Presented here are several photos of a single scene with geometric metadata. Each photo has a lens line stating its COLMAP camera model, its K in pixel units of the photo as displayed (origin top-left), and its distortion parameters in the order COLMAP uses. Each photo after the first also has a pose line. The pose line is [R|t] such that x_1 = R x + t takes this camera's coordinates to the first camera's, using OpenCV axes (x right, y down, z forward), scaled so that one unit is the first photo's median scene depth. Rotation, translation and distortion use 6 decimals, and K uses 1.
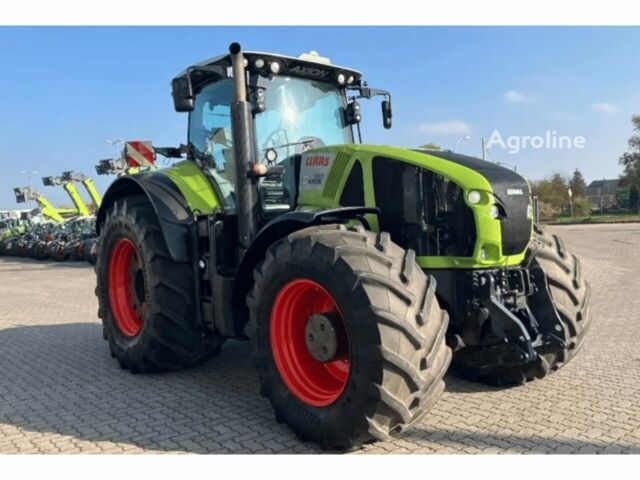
lens RADIAL K [[550.2, 0, 322.7], [0, 550.2, 240.6], [0, 0, 1]] dist [0.007588, 0.004338]
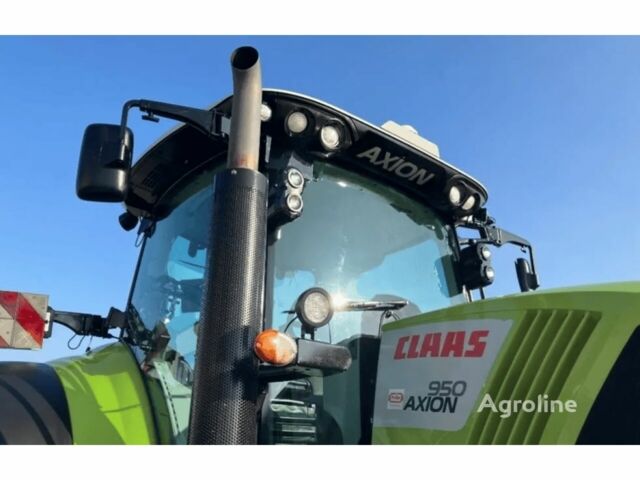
lens RADIAL K [[550.2, 0, 322.7], [0, 550.2, 240.6], [0, 0, 1]] dist [0.007588, 0.004338]
pose [[0.997657, 0.062665, -0.027468, -0.048986], [-0.068421, 0.912580, -0.403134, -0.036448], [-0.000196, 0.404069, 0.914729, 0.407516]]
